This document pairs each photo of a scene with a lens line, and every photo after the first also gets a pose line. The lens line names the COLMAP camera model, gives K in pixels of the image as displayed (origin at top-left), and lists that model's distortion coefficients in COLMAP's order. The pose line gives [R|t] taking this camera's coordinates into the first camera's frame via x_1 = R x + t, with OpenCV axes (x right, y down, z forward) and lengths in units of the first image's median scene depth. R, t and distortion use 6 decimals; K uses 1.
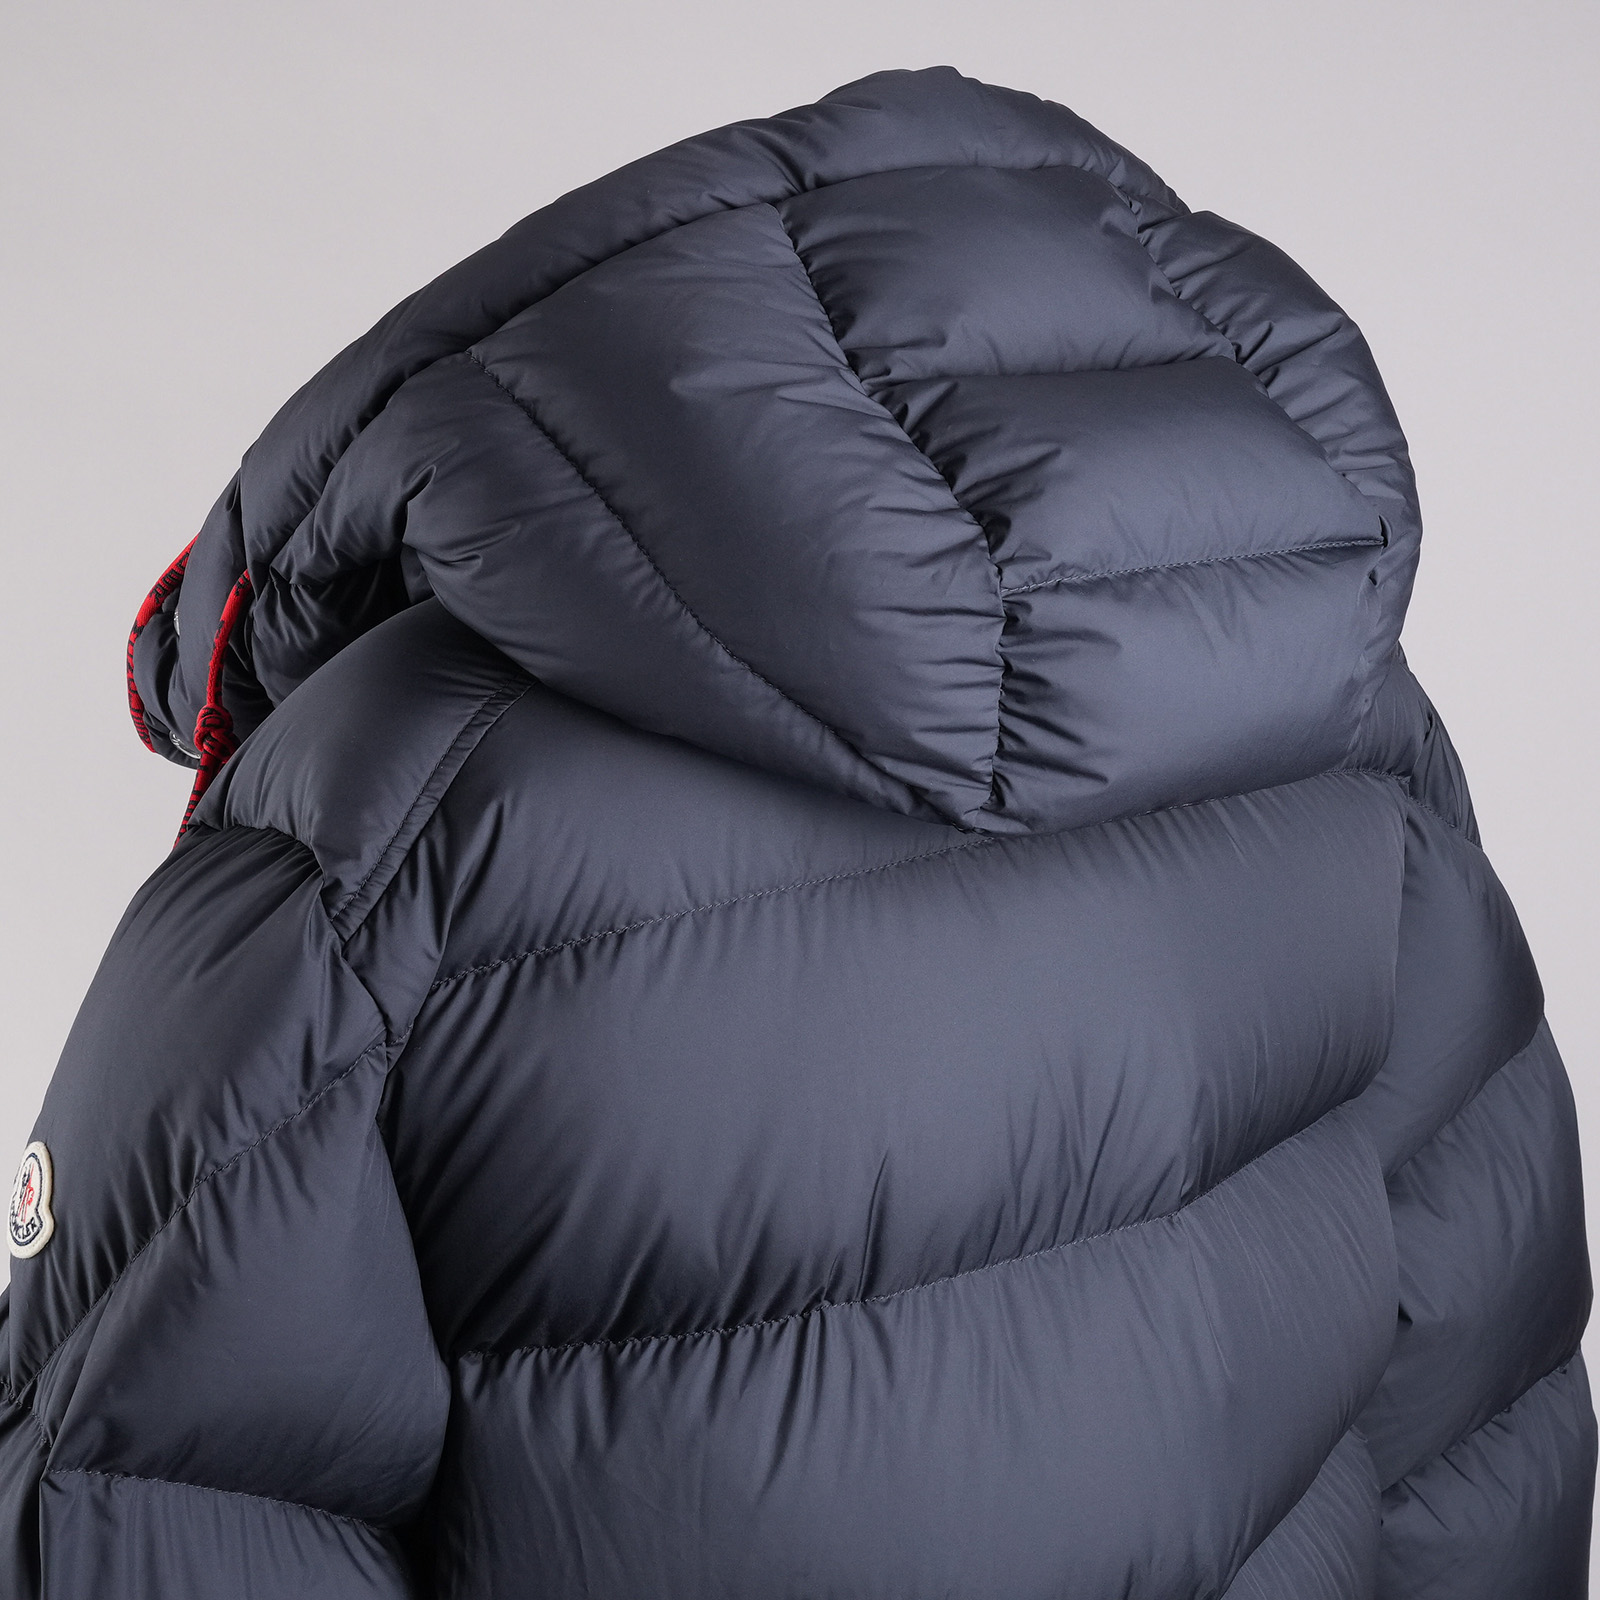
lens RADIAL K [[3488.6, 0, 800.0], [0, 3488.6, 800.0], [0, 0, 1]] dist [-0.022946, 0.134097]
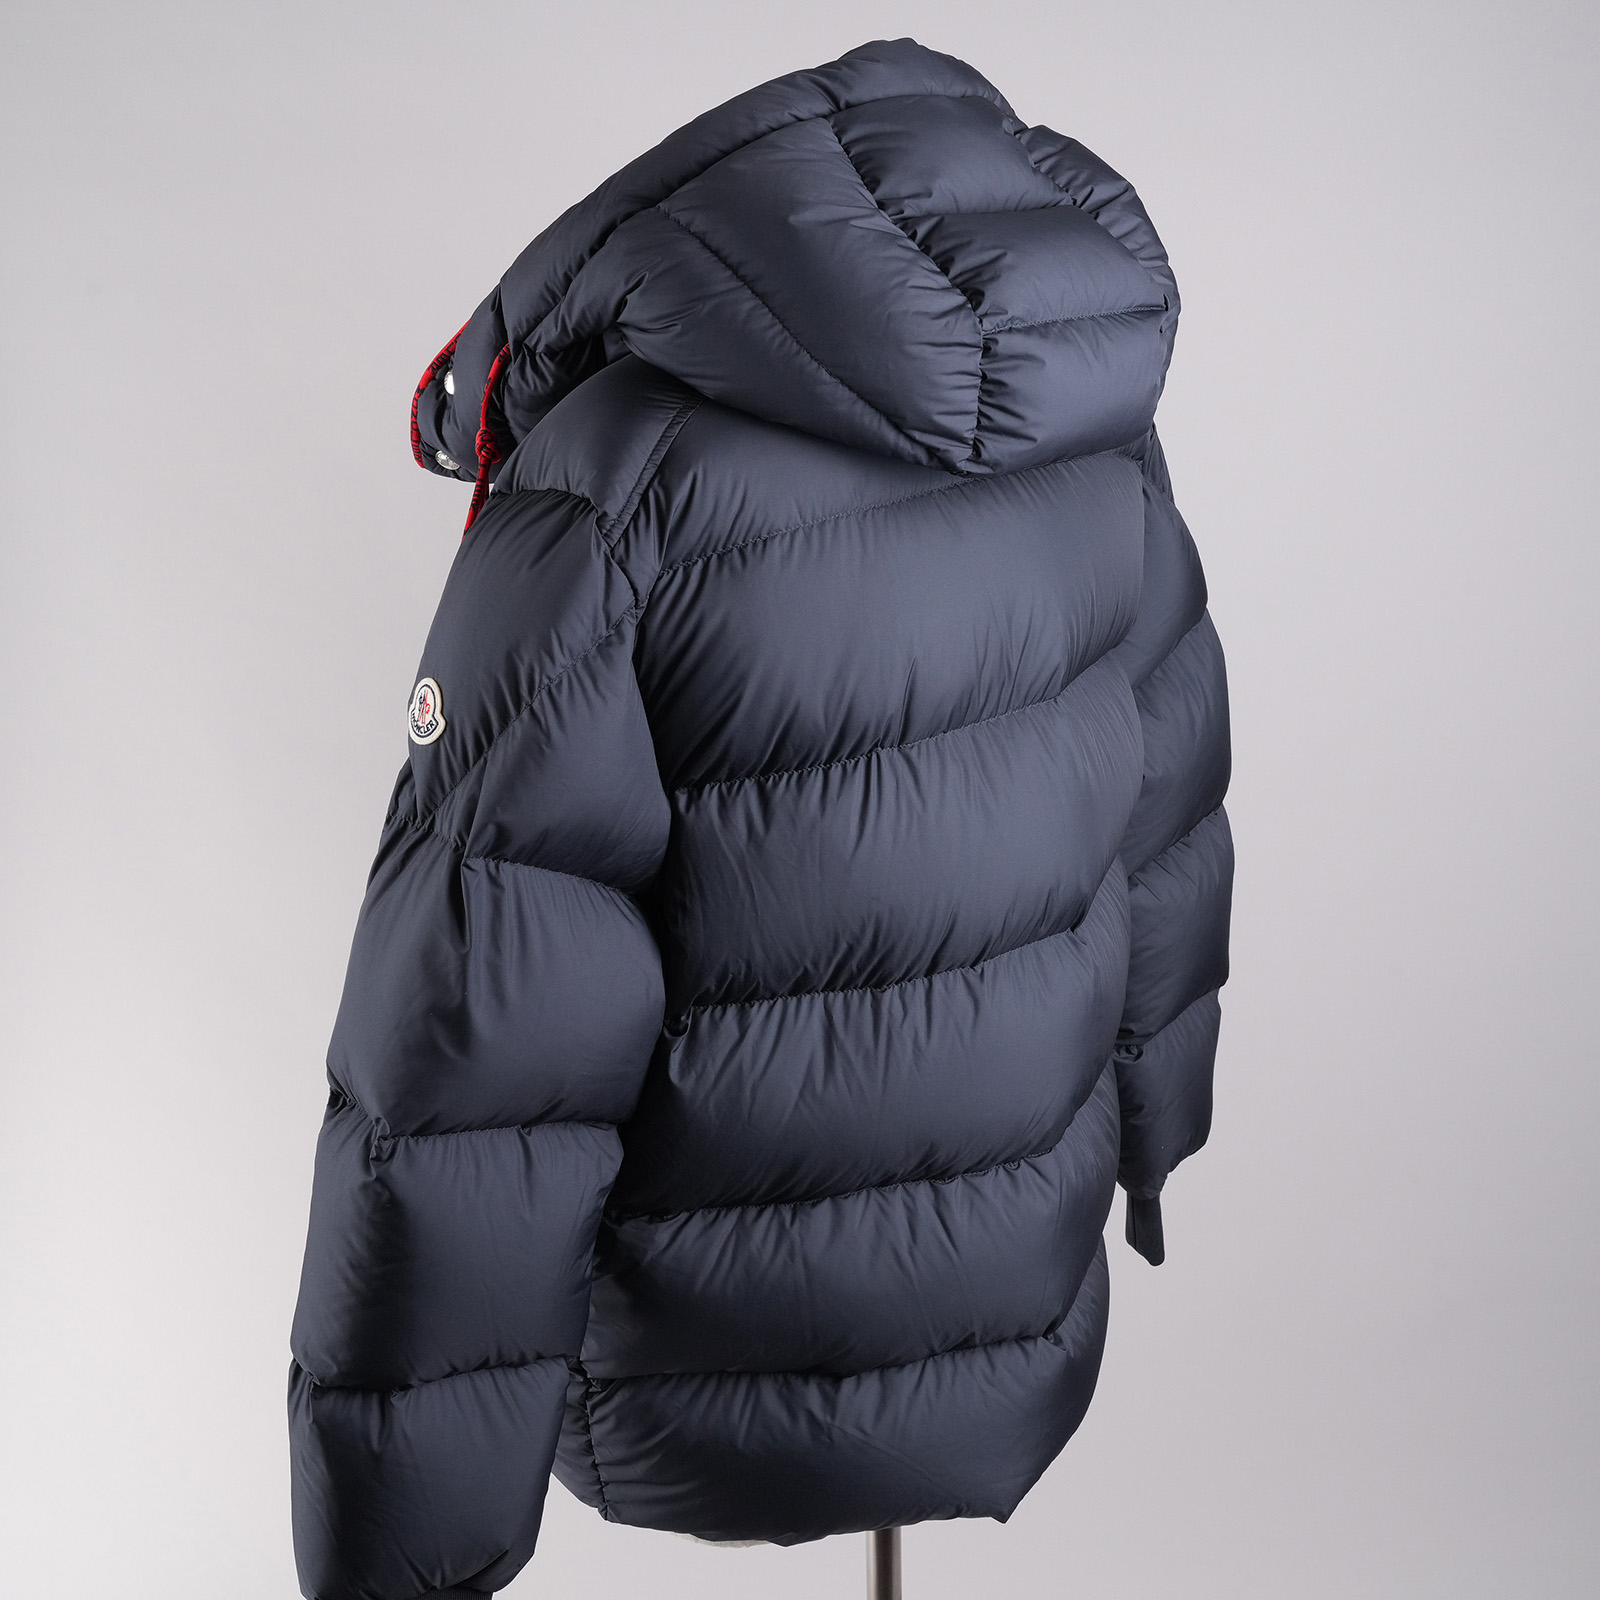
lens RADIAL K [[2372.2, 0, 800.0], [0, 2372.2, 800.0], [0, 0, 1]] dist [-0.001684, -0.028682]
pose [[0.988735, -0.054199, 0.139517, -0.205254], [0.043431, 0.995920, 0.079103, 0.074160], [-0.143235, -0.072152, 0.987055, -0.189641]]
